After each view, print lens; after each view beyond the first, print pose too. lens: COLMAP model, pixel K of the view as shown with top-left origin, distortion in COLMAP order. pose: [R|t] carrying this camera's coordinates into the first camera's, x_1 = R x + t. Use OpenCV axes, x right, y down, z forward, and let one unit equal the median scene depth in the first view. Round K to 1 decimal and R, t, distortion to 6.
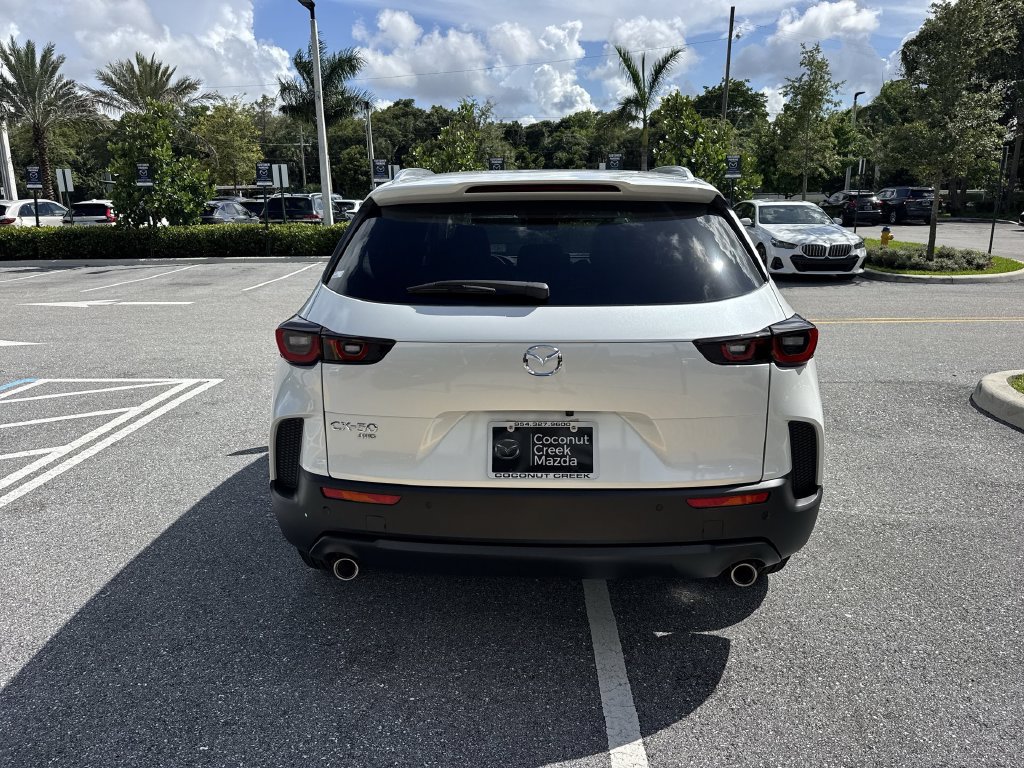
lens RADIAL K [[721.0, 0, 509.0], [0, 721.0, 384.8], [0, 0, 1]] dist [0.039497, -0.051504]
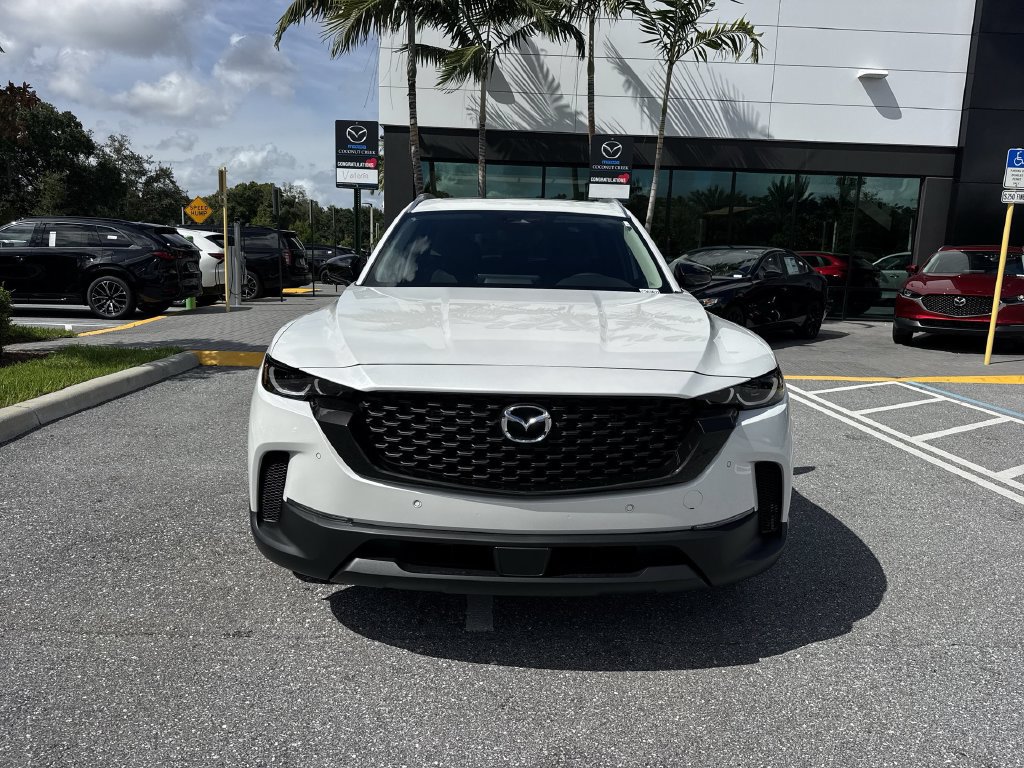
lens RADIAL K [[721.0, 0, 510.8], [0, 721.0, 383.4], [0, 0, 1]] dist [0.039497, -0.051504]
pose [[-0.998912, -0.009258, -0.045702, 0.129290], [-0.026560, 0.918529, 0.394461, -0.597555], [0.038326, 0.395246, -0.917776, 2.784669]]
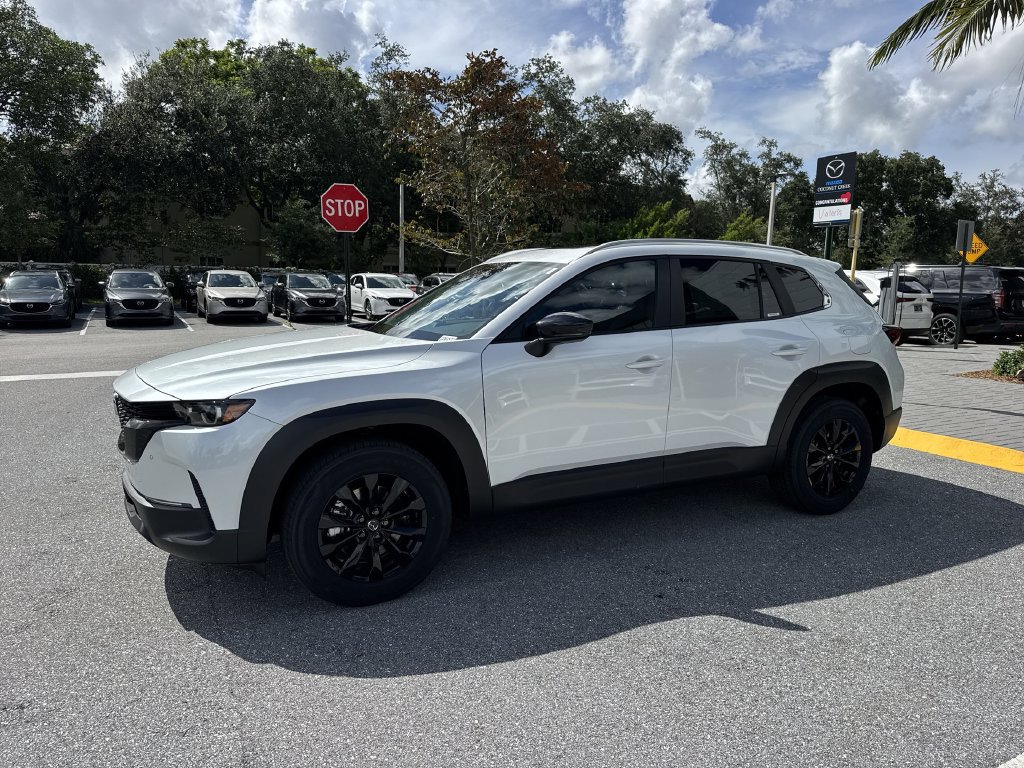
lens RADIAL K [[721.0, 0, 510.3], [0, 721.0, 387.6], [0, 0, 1]] dist [0.039497, -0.051504]
pose [[-0.490344, -0.123695, 0.862706, -1.183525], [0.195183, 0.949148, 0.247027, -0.485921], [-0.849392, 0.289514, -0.441266, 2.164129]]
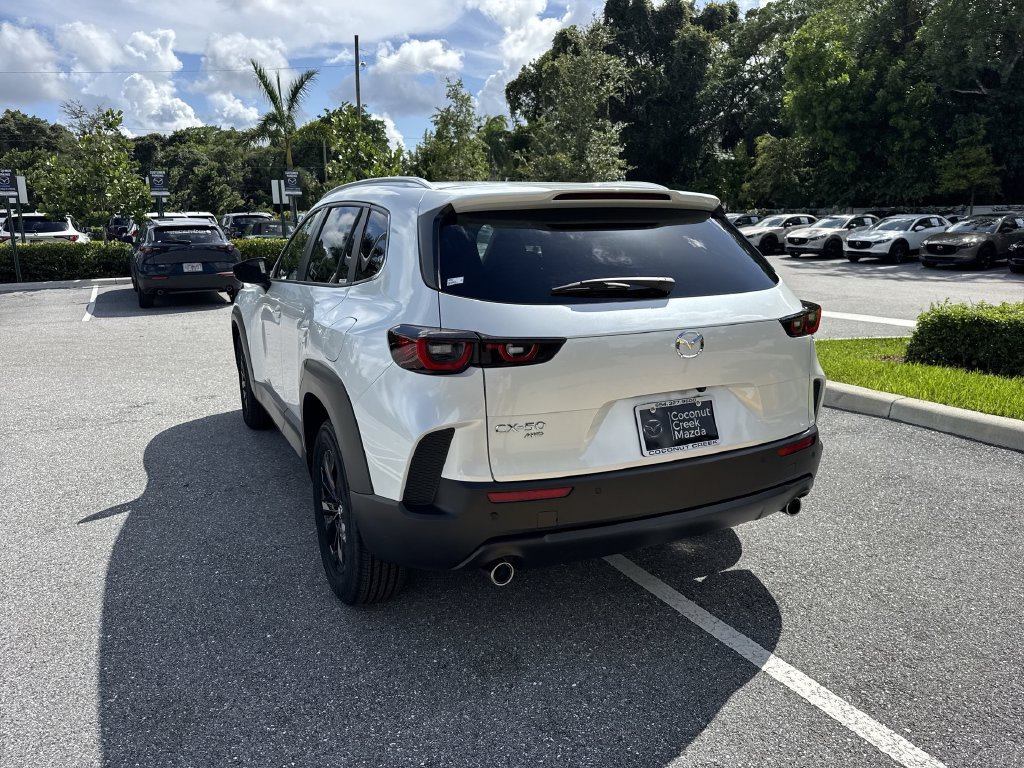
lens RADIAL K [[721.0, 0, 505.8], [0, 721.0, 383.8], [0, 0, 1]] dist [0.039497, -0.051504]
pose [[0.883989, -0.102883, 0.456047, -0.475499], [0.115659, 0.993289, -0.000108, -0.003530], [-0.452976, 0.052841, 0.889956, 0.074475]]
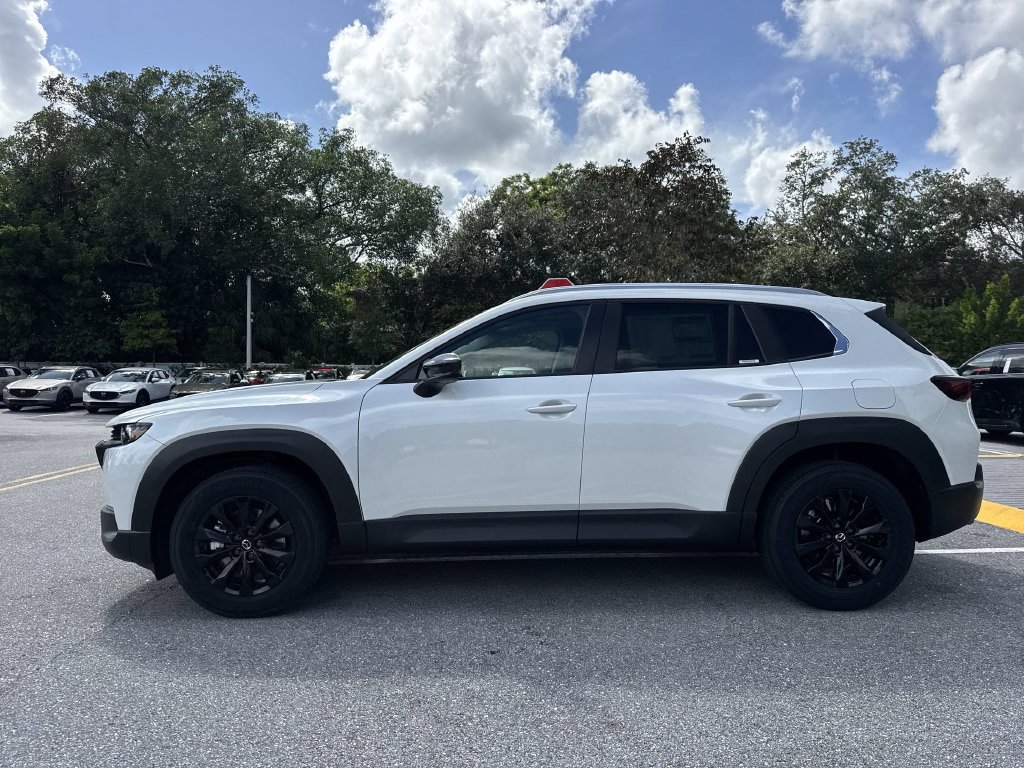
lens RADIAL K [[721.0, 0, 507.2], [0, 721.0, 385.7], [0, 0, 1]] dist [0.039497, -0.051504]
pose [[-0.060333, 0.002400, 0.998175, -1.388992], [0.234777, 0.971977, 0.011853, -0.242316], [-0.970175, 0.235064, -0.059206, 1.543585]]
